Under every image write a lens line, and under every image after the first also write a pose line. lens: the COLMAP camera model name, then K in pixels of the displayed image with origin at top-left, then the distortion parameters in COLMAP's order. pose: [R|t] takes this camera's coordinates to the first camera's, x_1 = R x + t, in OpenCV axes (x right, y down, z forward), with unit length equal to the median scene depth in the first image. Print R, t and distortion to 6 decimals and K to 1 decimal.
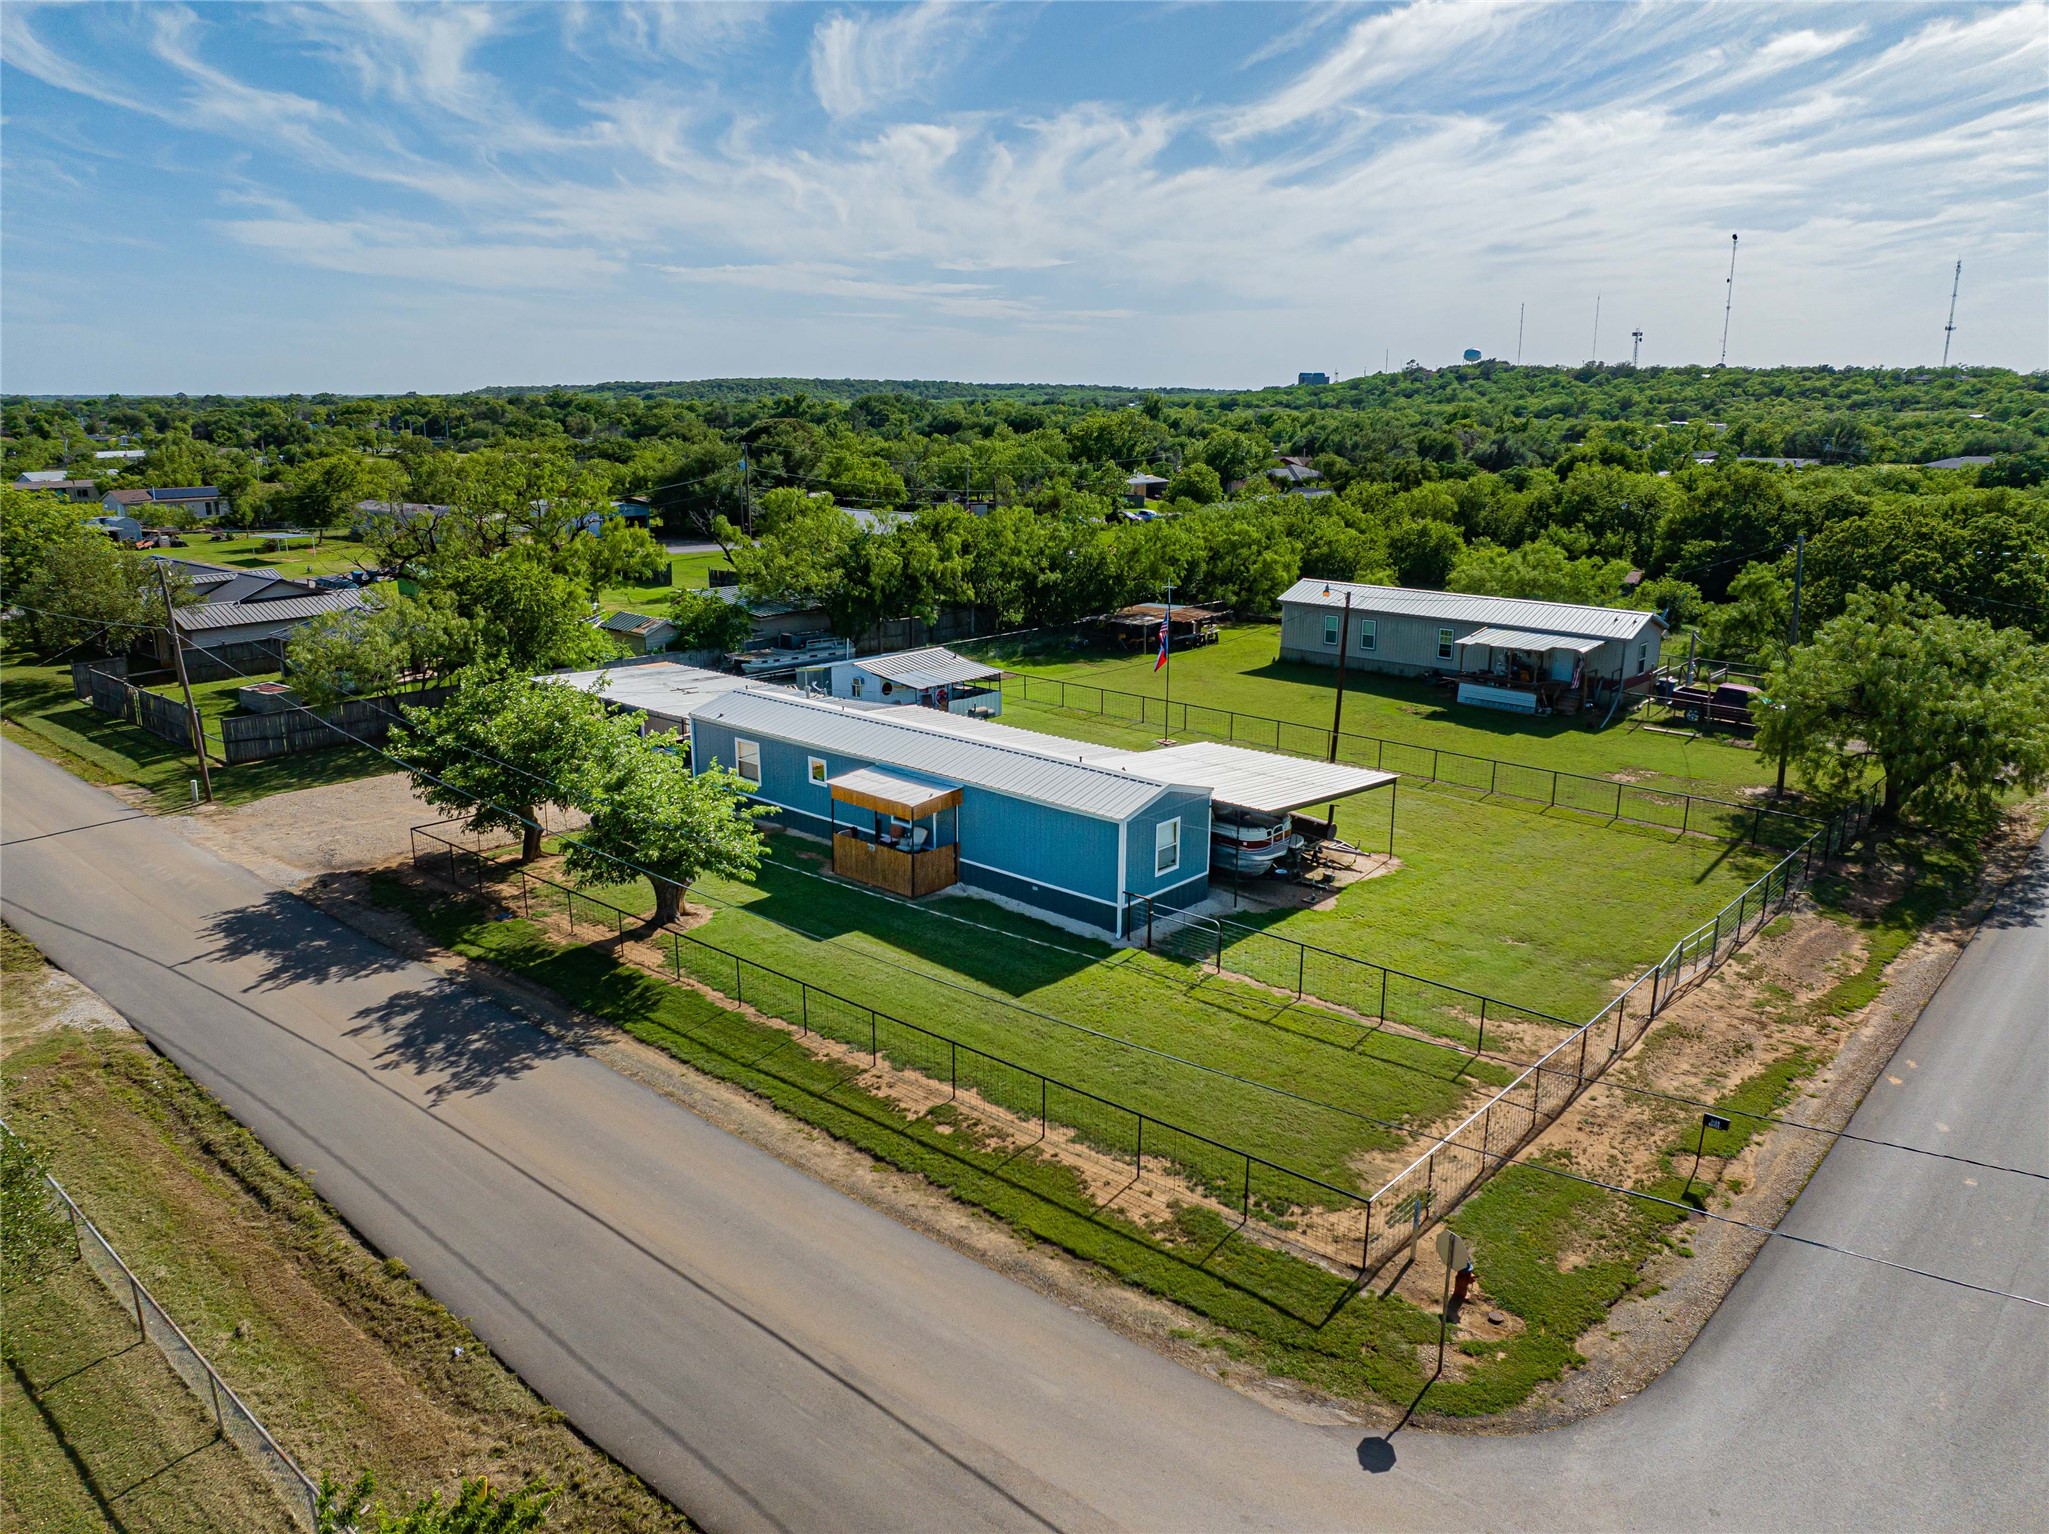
lens RADIAL K [[1441.0, 0, 1024.5], [0, 1441.0, 767.0], [0, 0, 1]] dist [-0.039642, 0.004413]
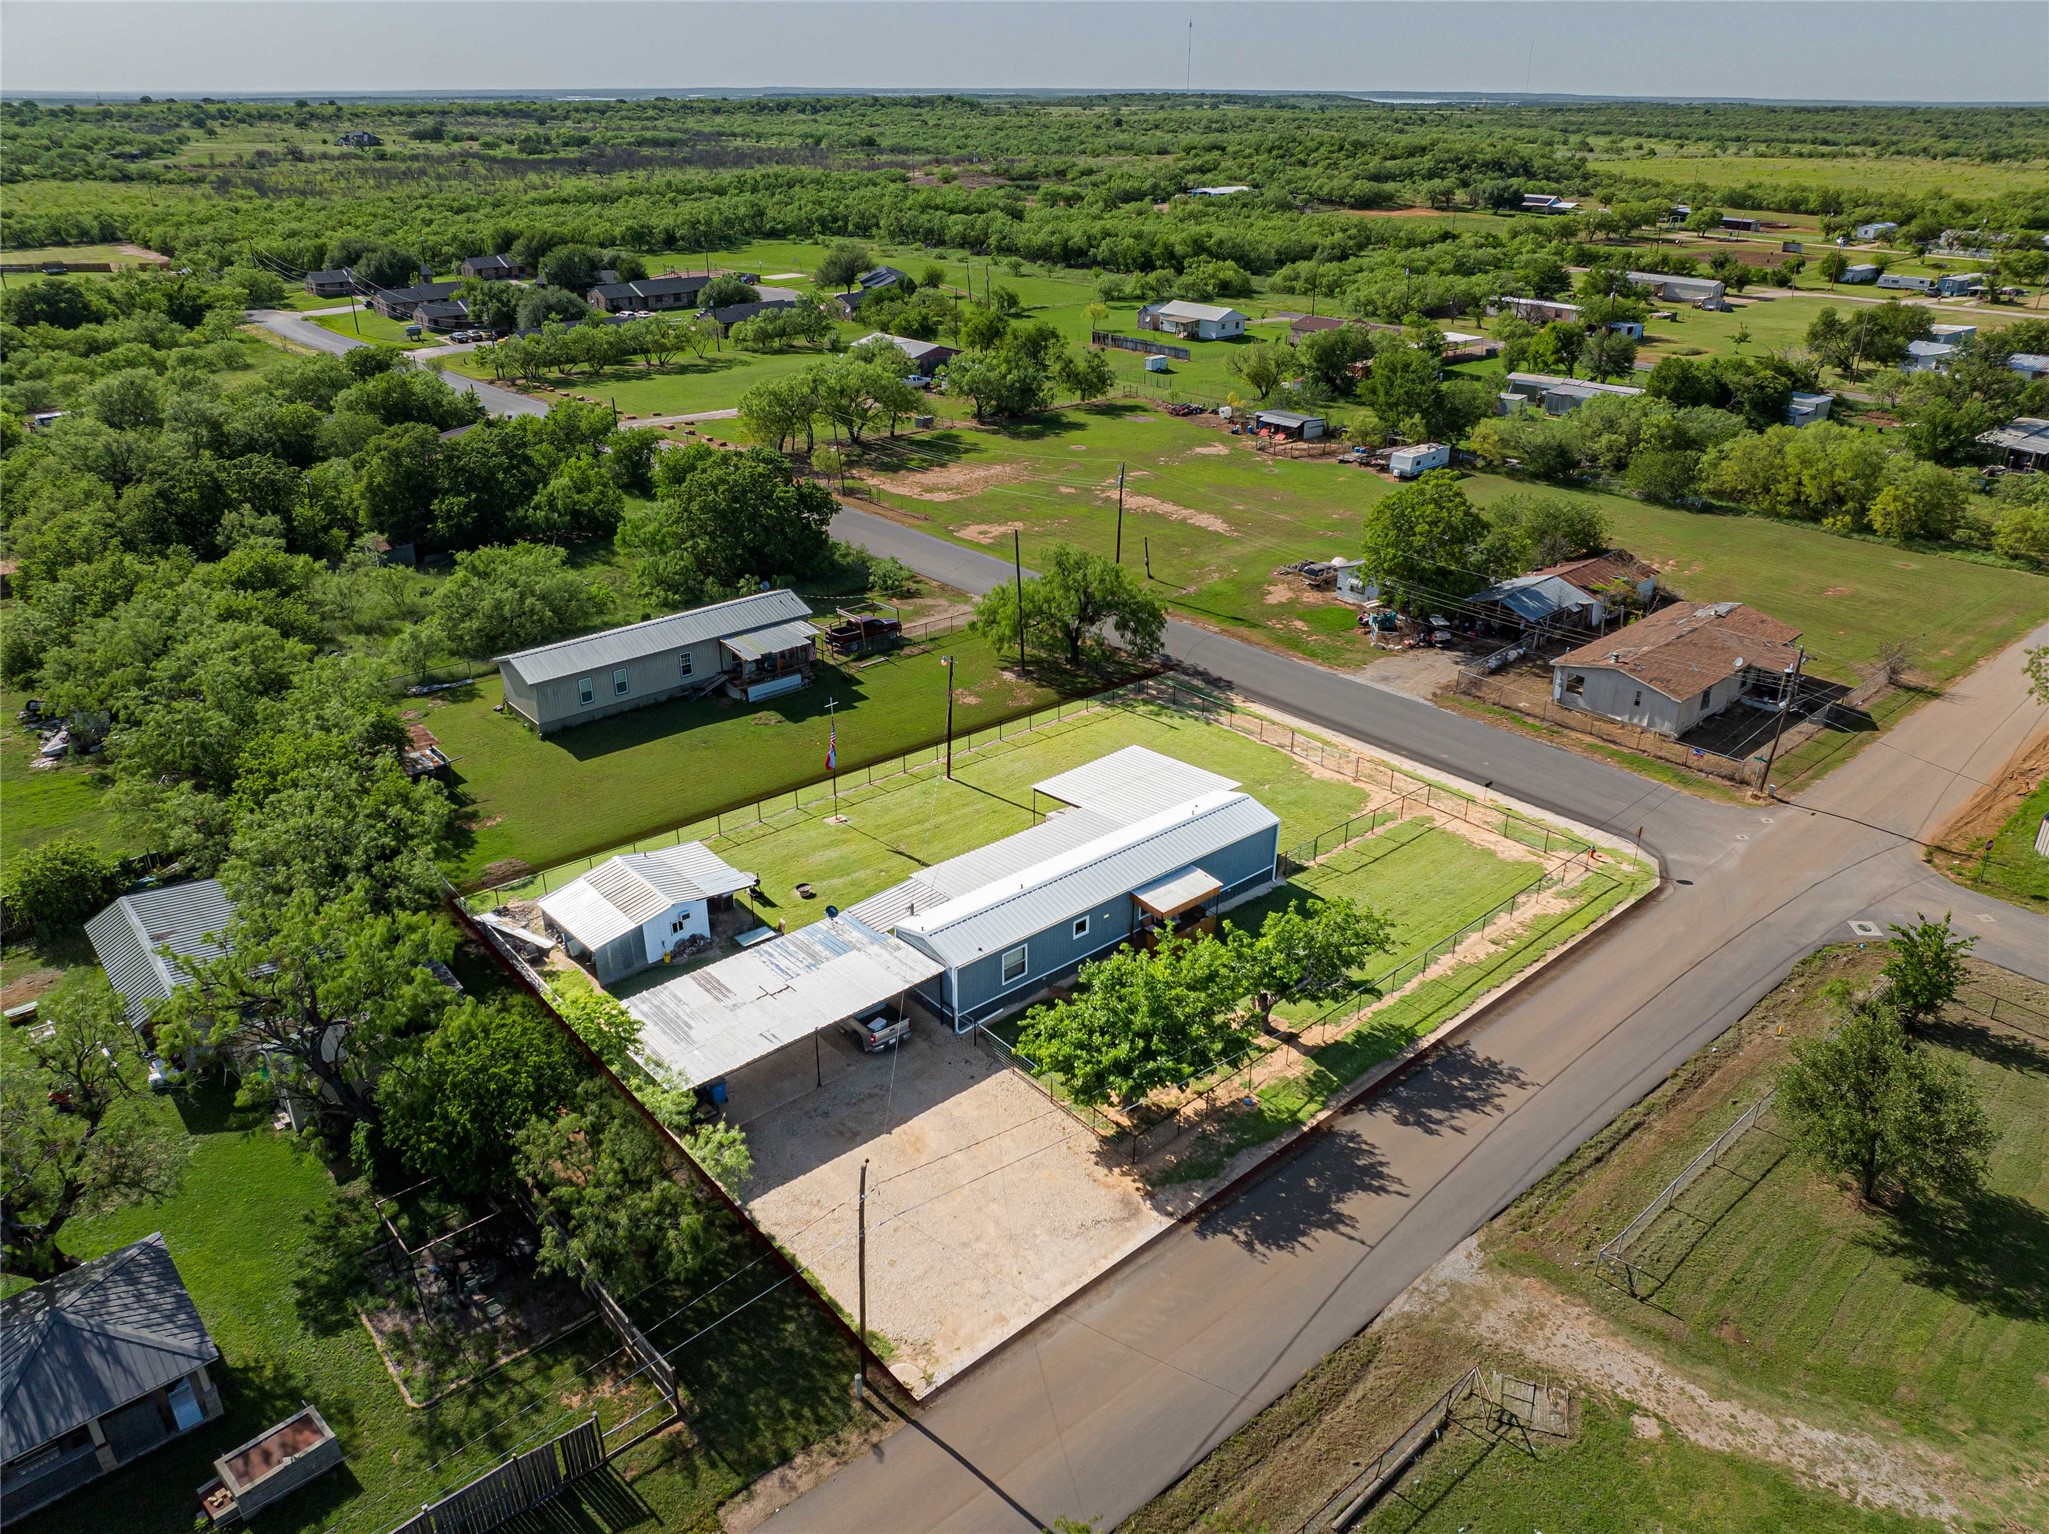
lens RADIAL K [[1441.0, 0, 1024.5], [0, 1441.0, 767.0], [0, 0, 1]] dist [-0.039642, 0.004413]
pose [[0.132381, -0.428835, 0.893631, -1.639329], [0.249627, 0.886930, 0.388640, -0.845440], [-0.959251, 0.171626, 0.224462, 0.941542]]
